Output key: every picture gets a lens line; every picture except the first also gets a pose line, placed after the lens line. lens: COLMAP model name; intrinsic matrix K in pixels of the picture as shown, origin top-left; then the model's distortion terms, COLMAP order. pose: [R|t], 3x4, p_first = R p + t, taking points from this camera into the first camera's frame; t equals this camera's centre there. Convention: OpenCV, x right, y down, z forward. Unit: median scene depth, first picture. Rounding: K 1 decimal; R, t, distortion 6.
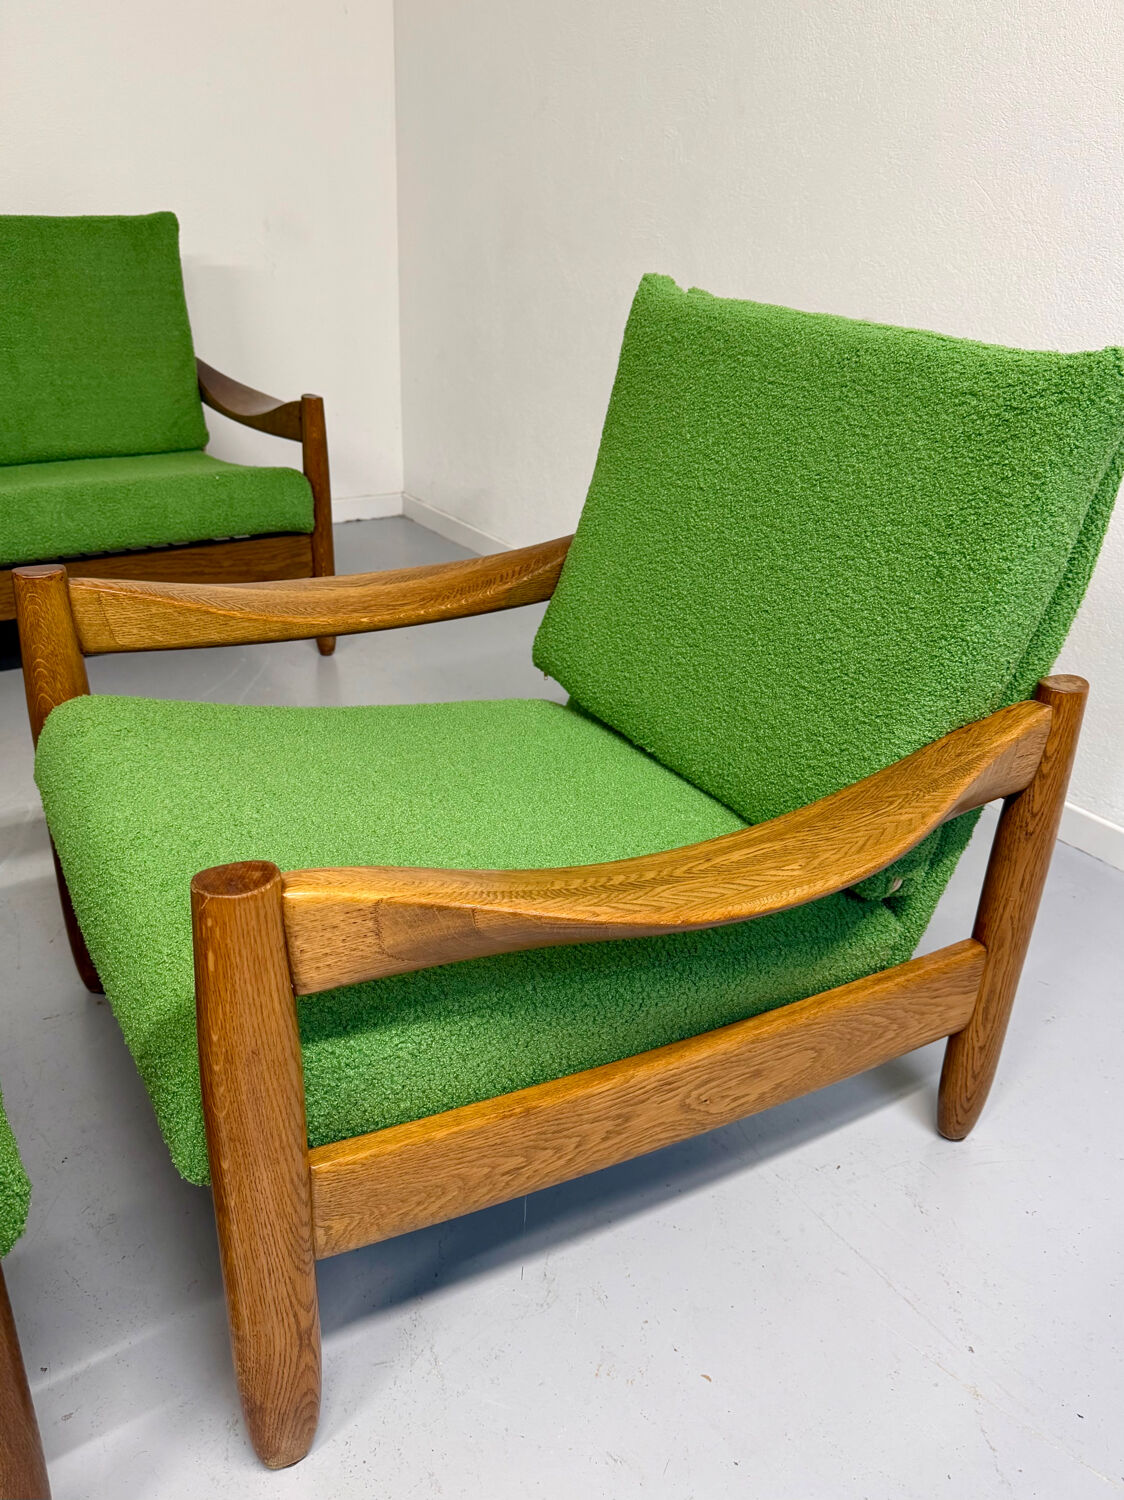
lens RADIAL K [[1173.7, 0, 562.0], [0, 1173.7, 750.0], [0, 0, 1]] dist [0.150652, -0.321733]
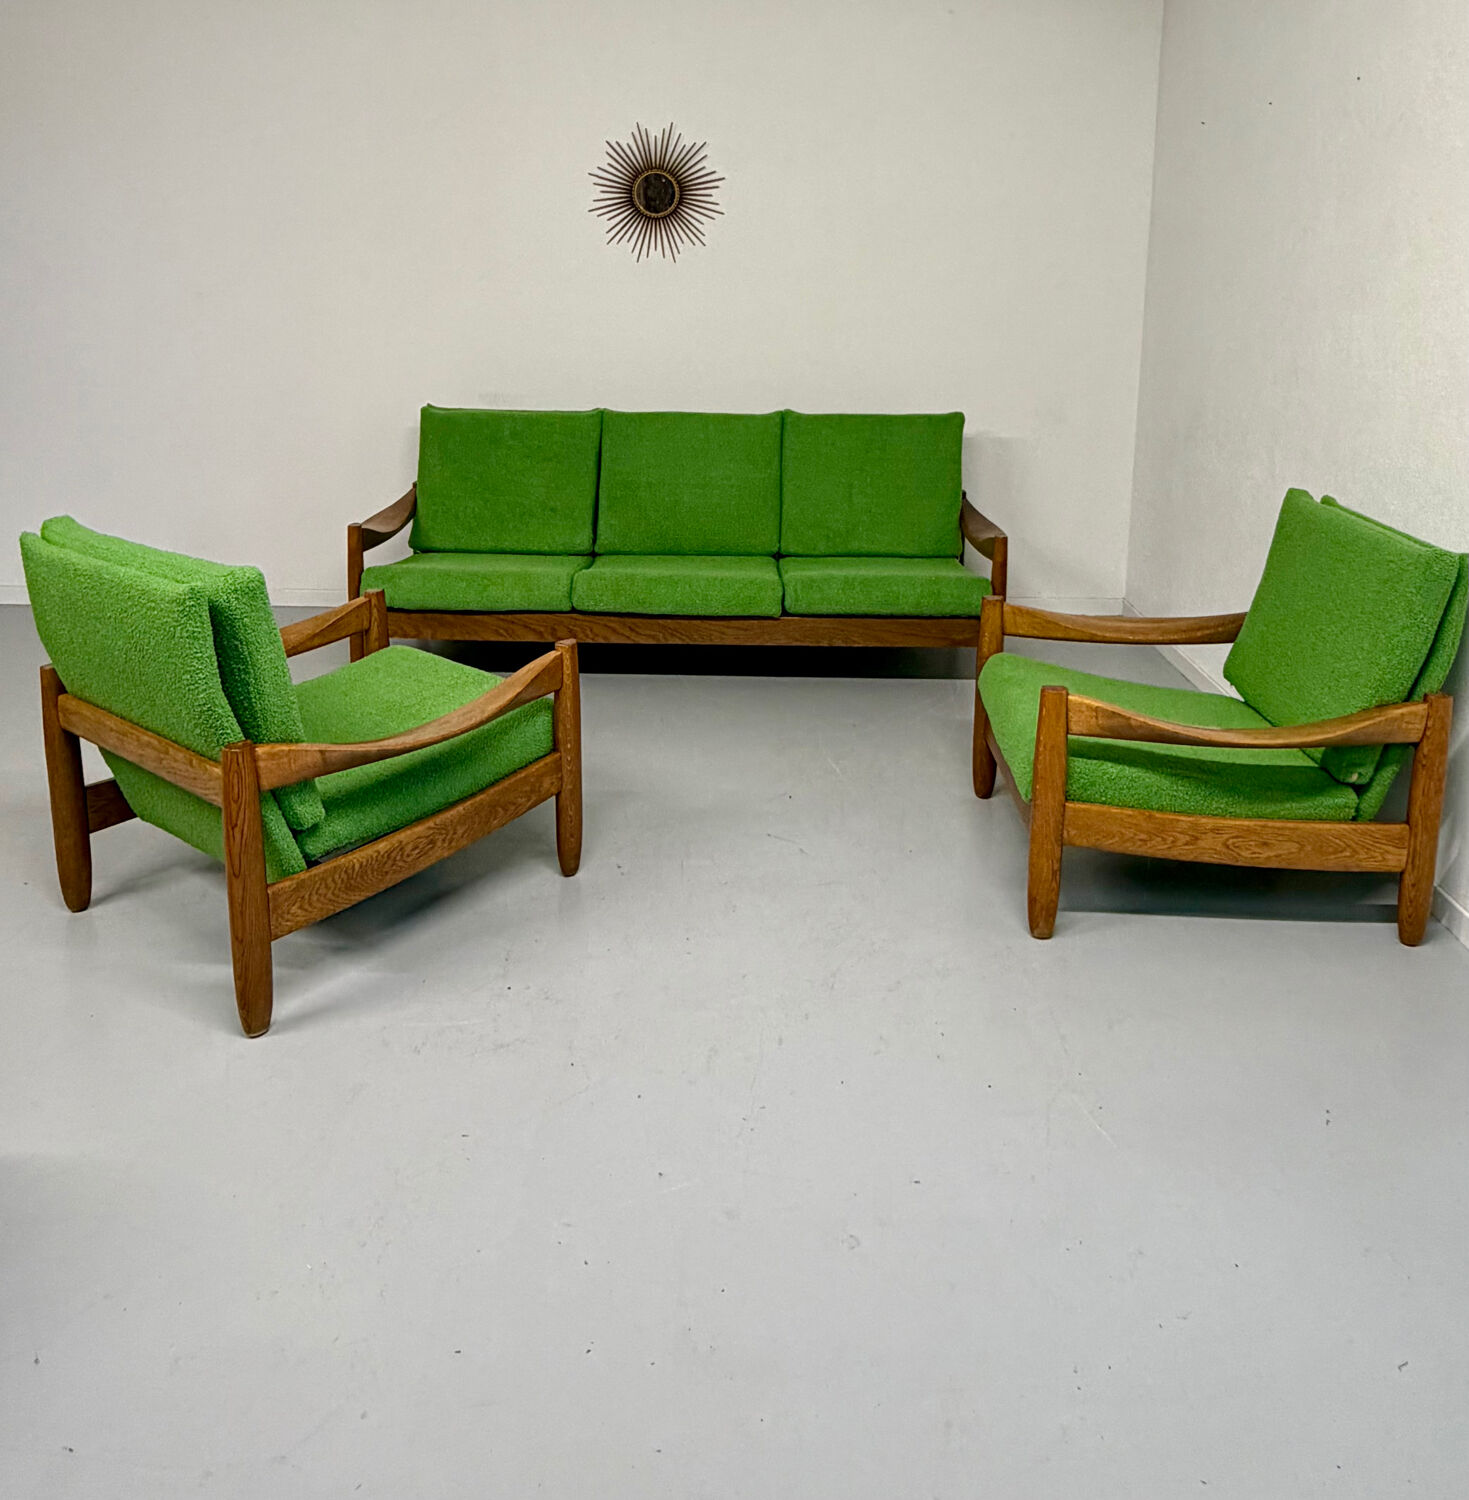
lens RADIAL K [[1215.1, 0, 746.7], [0, 1215.1, 491.5], [0, 0, 1]] dist [-0.004704, -0.002370]
pose [[0.849480, 0.061488, -0.524026, 0.527627], [-0.202363, 0.955201, -0.215963, 0.352292], [0.487271, 0.289499, 0.823867, -1.693100]]
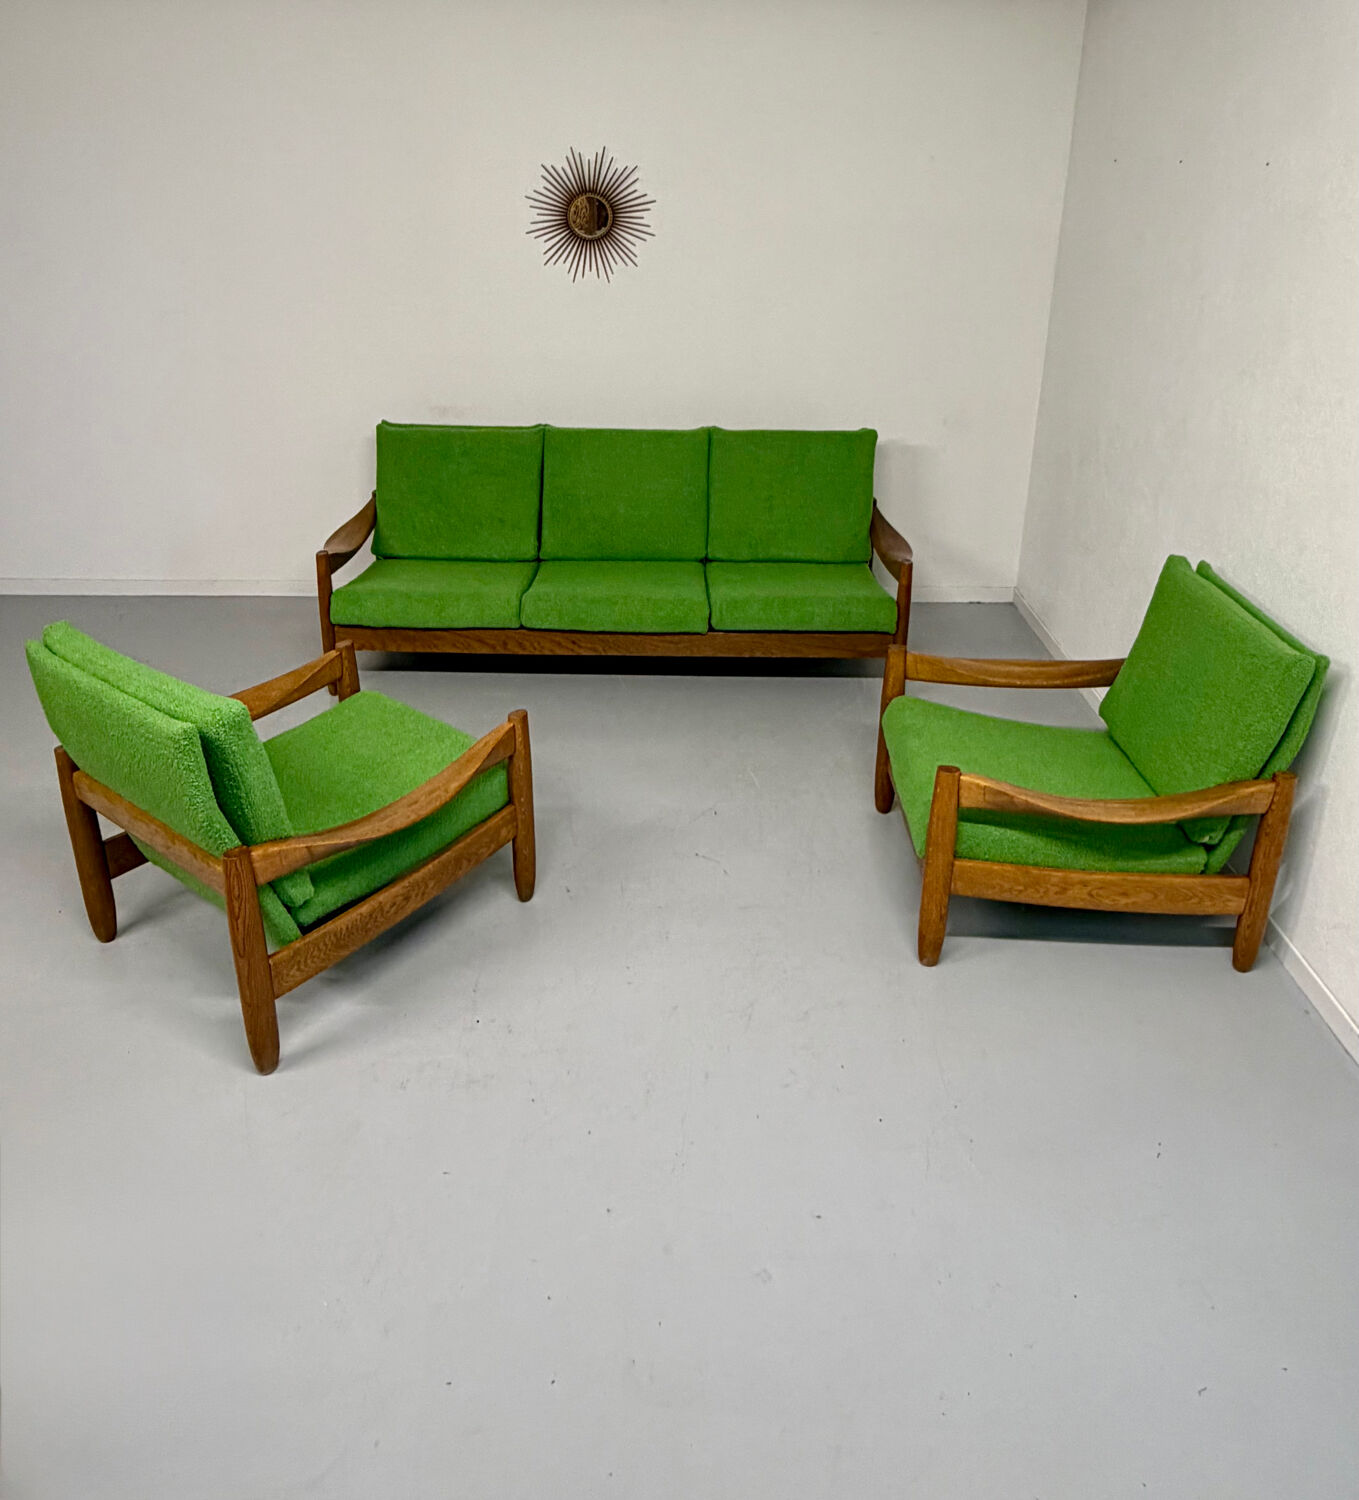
lens RADIAL K [[1099.3, 0, 677.2], [0, 1099.3, 579.1], [0, 0, 1]] dist [-0.004368, -0.000915]
pose [[0.850252, 0.151544, -0.504089, 0.471303], [-0.200968, 0.978574, -0.044786, -0.109130], [0.486501, 0.139385, 0.862489, -1.794270]]
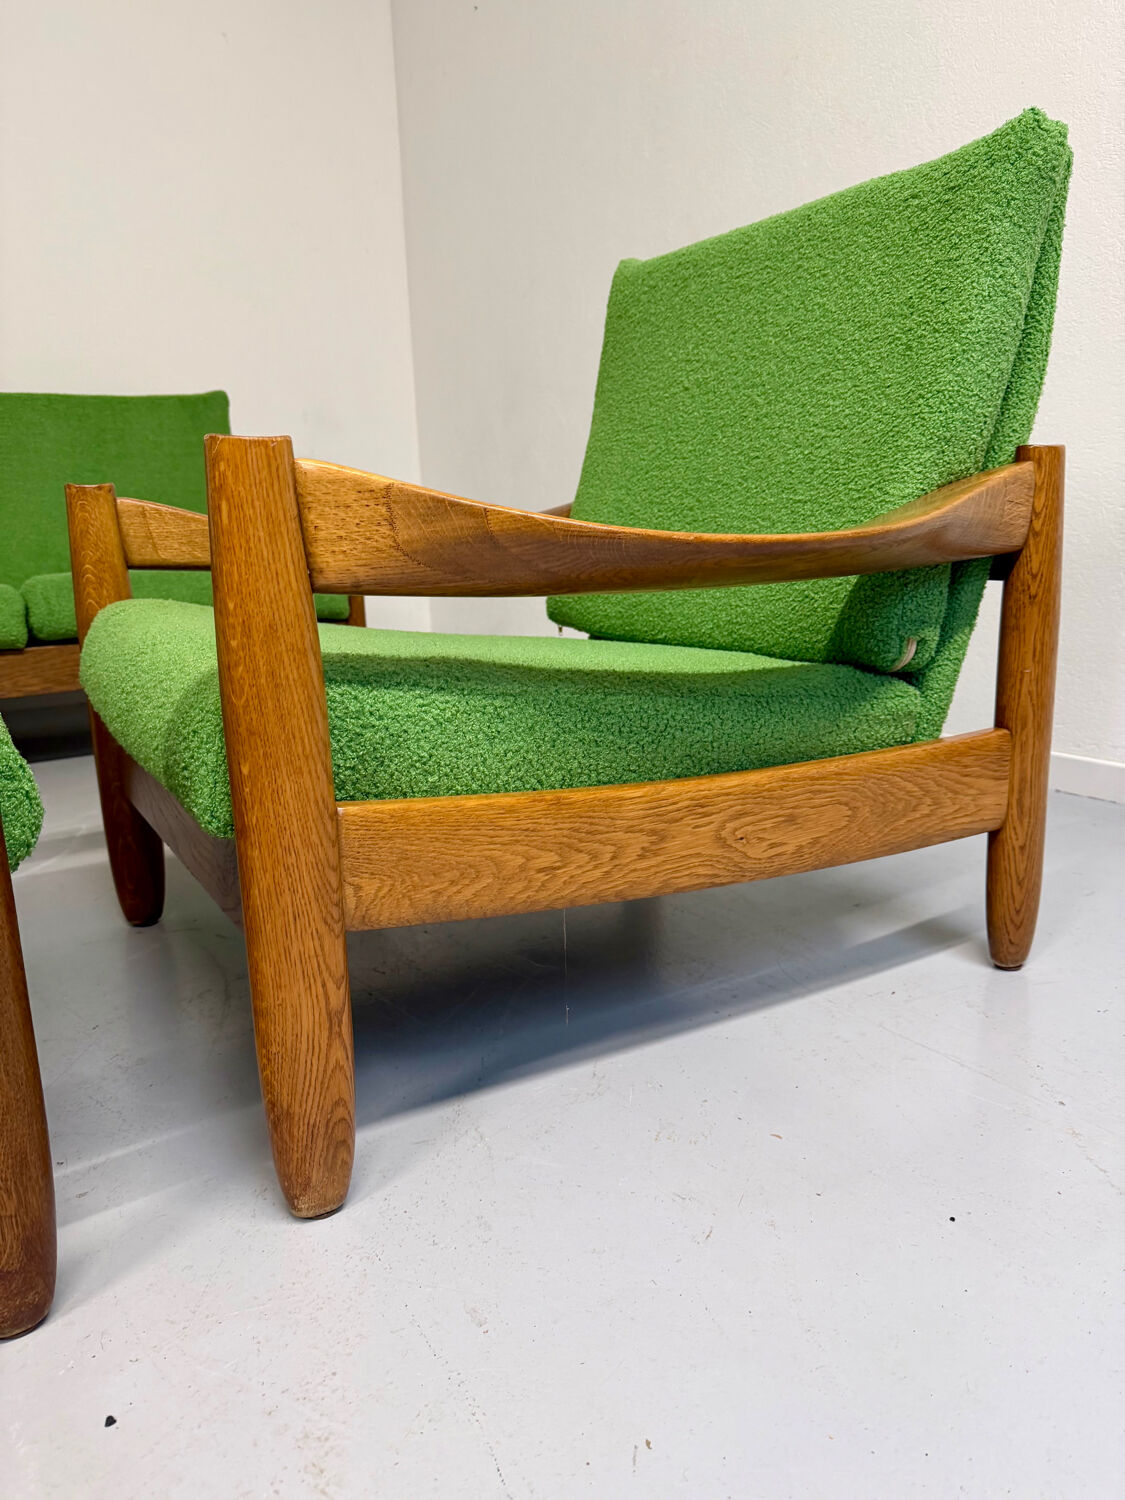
lens RADIAL K [[1076.3, 0, 562.5], [0, 1076.3, 750.0], [0, 0, 1]] dist [0.127320, -0.244729]
pose [[0.997077, -0.074671, -0.016158, -0.007400], [0.068948, 0.970581, -0.230691, 0.437273], [0.032909, 0.228903, 0.972893, 0.113676]]
